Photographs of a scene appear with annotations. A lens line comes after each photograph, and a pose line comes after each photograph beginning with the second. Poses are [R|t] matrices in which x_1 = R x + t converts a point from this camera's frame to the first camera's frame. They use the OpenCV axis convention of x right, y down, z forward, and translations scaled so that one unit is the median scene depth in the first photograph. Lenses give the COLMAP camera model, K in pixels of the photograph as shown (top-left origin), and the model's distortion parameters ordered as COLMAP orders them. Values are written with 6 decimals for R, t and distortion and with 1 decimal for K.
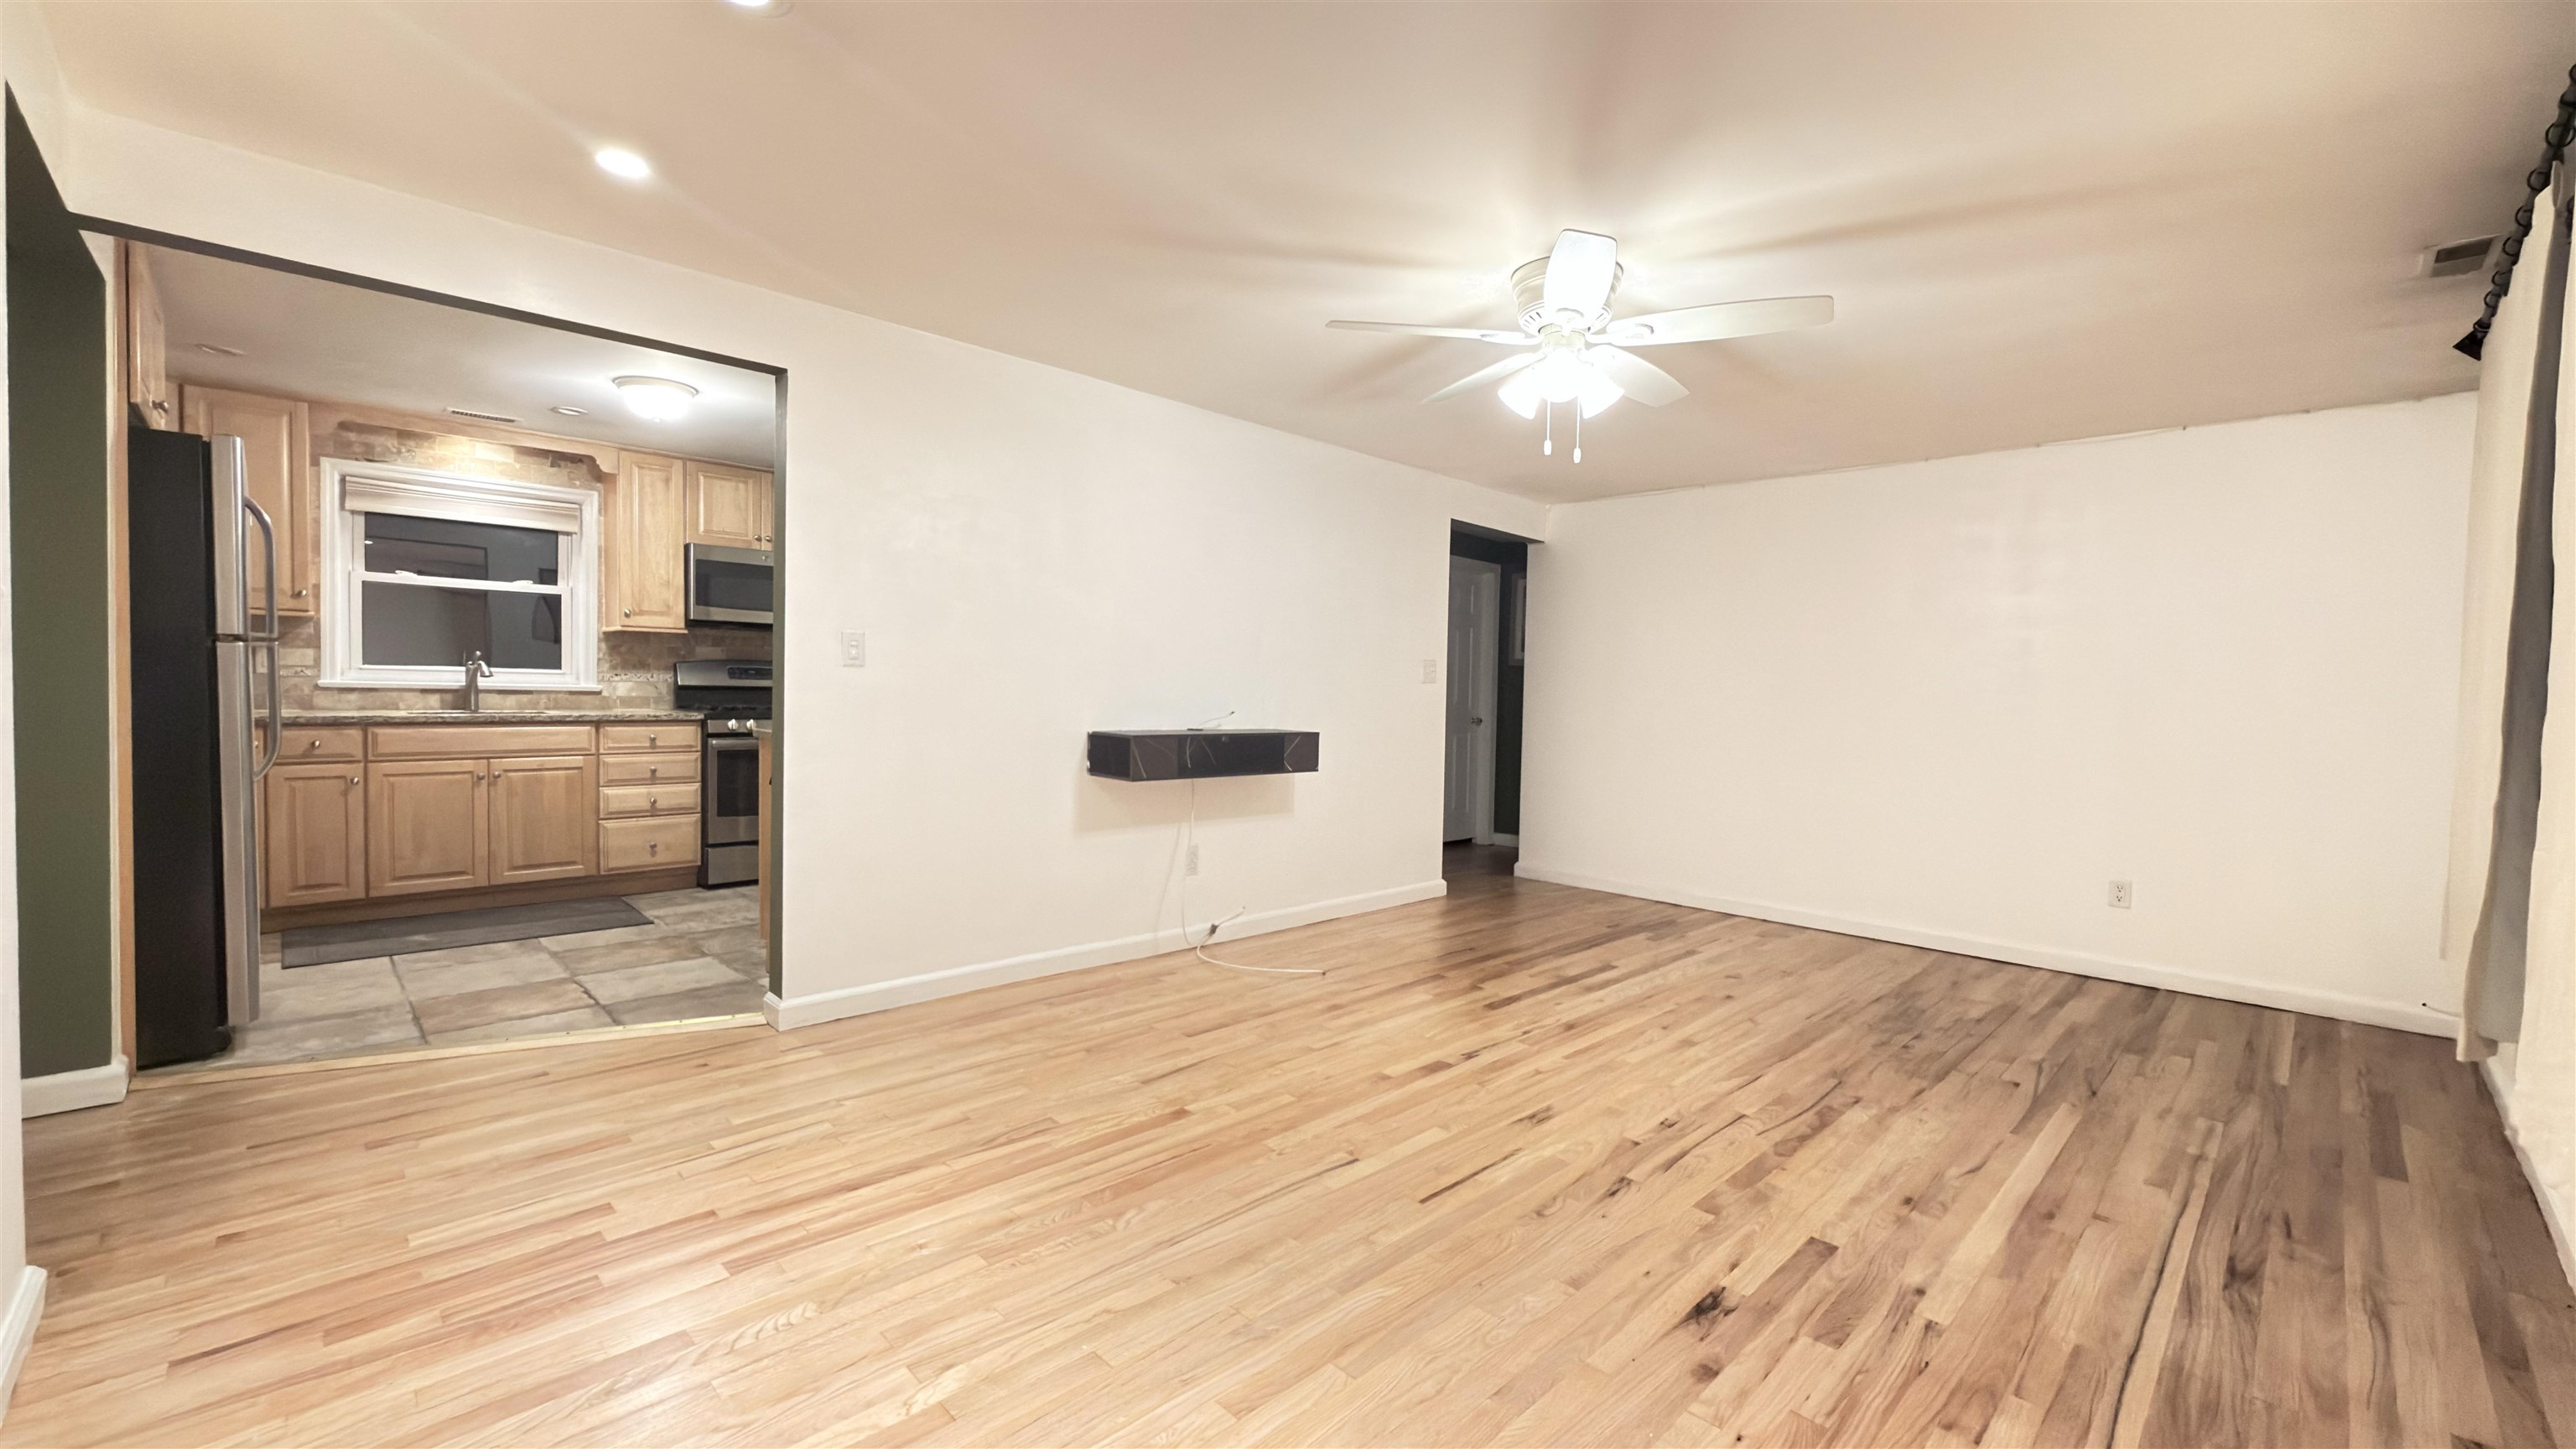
lens RADIAL K [[1025.3, 0, 1298.0], [0, 1025.3, 727.1], [0, 0, 1]] dist [-0.000296, -0.000082]
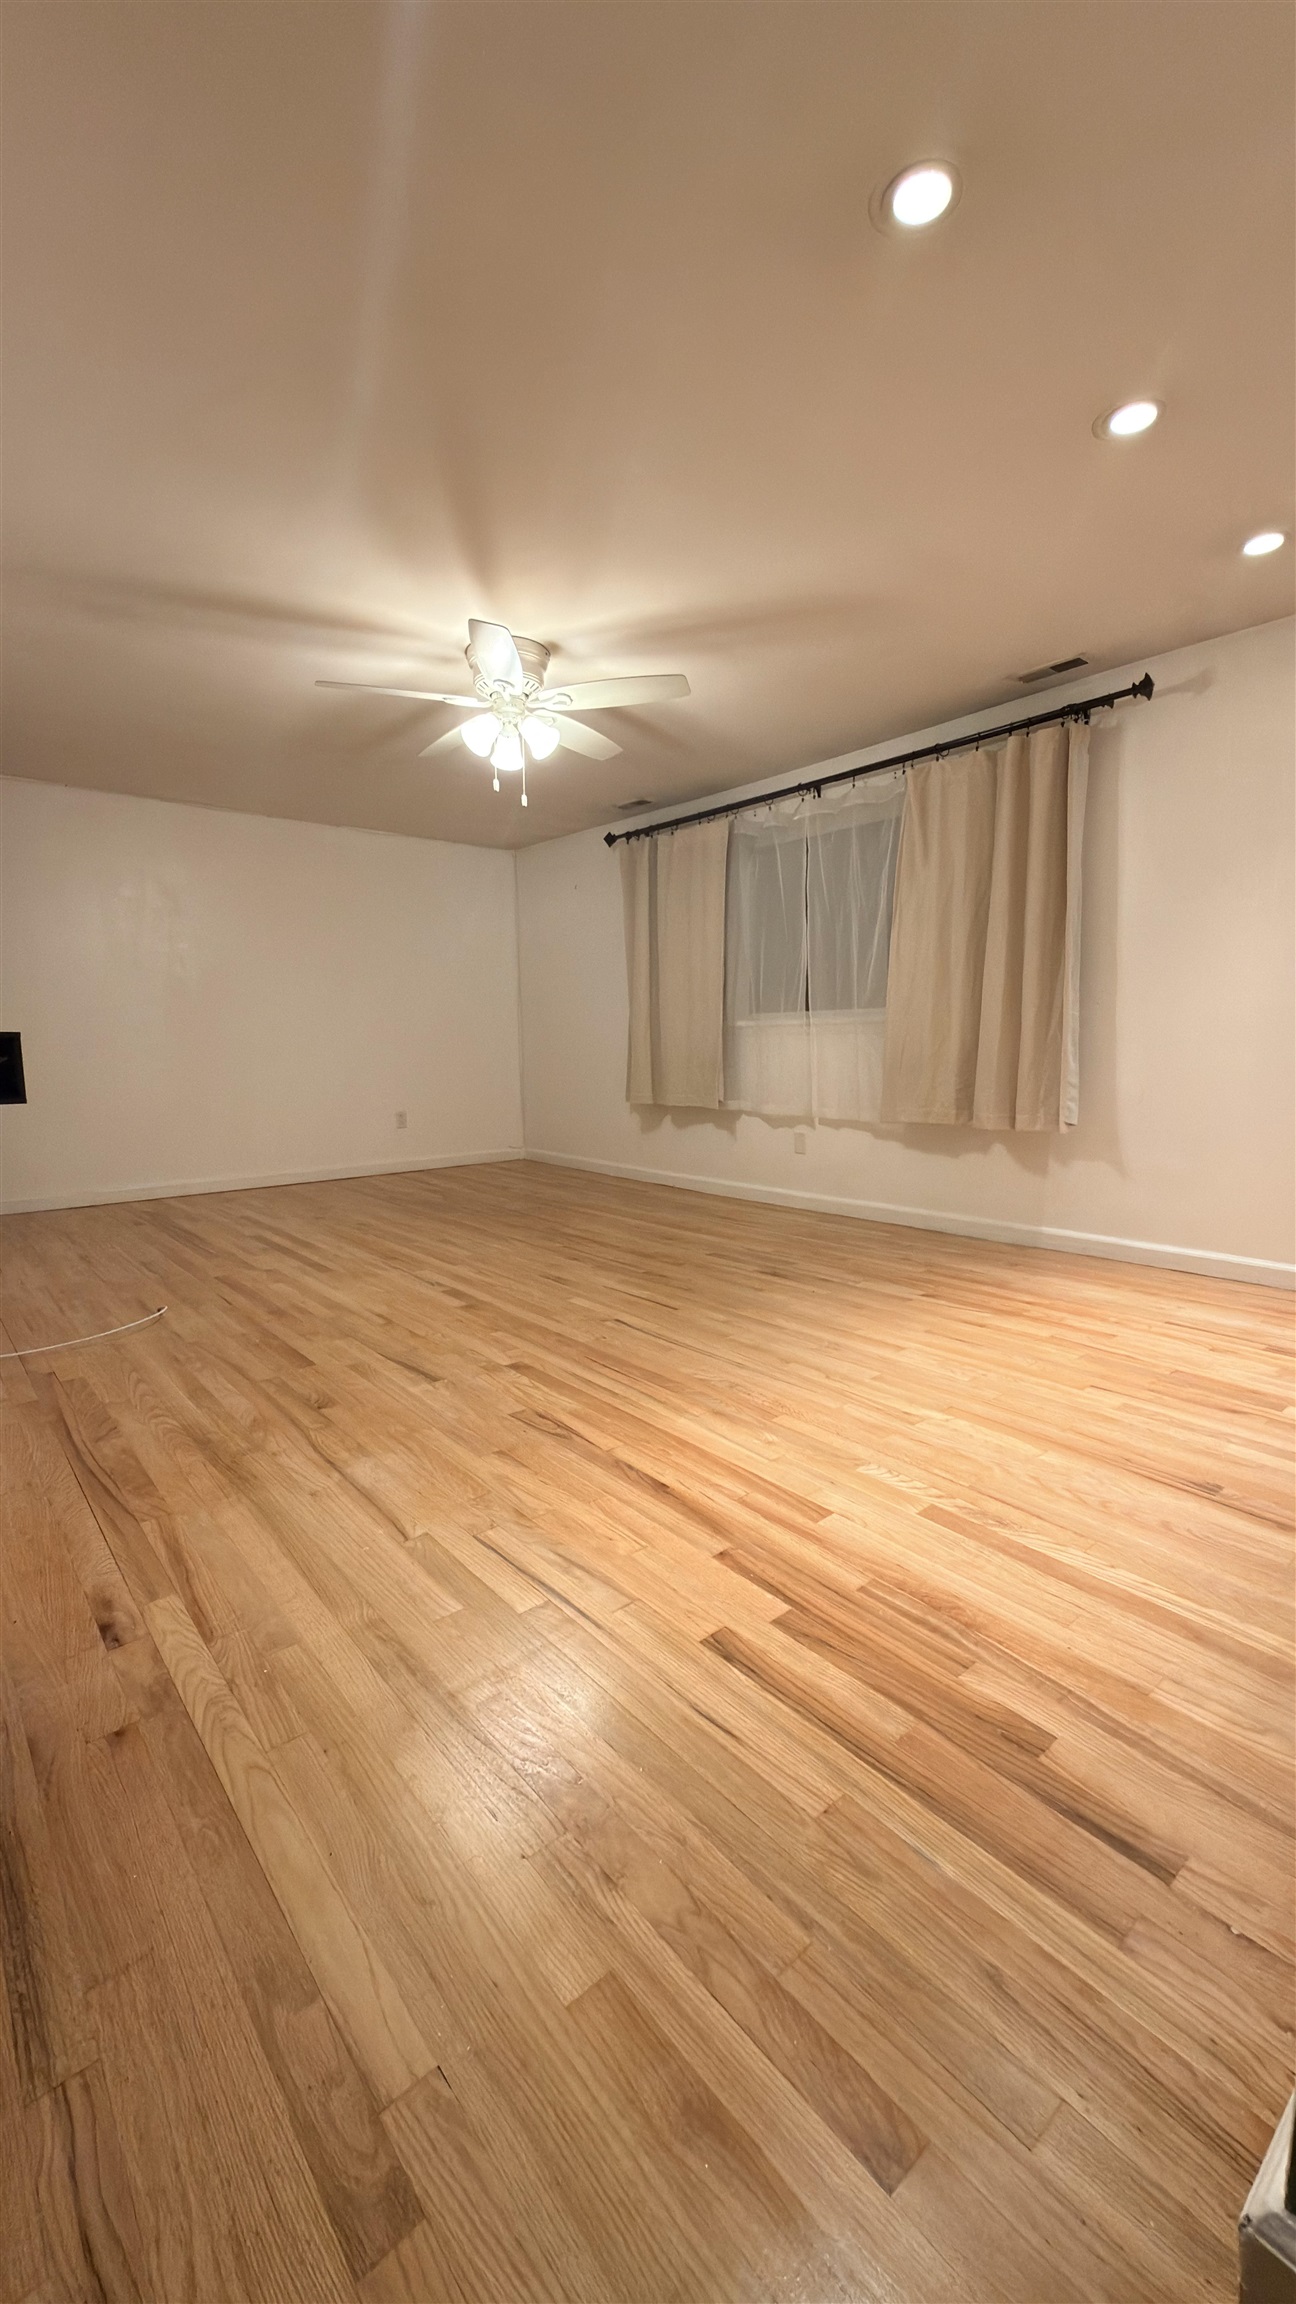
lens RADIAL K [[917.0, 0, 650.1], [0, 917.0, 1150.4], [0, 0, 1]] dist [-0.000296, -0.000082]
pose [[0.075588, -0.154867, 0.985039, -1.173323], [0.046726, 0.987331, 0.151641, 0.019884], [-0.996044, 0.034565, 0.081866, 0.904315]]
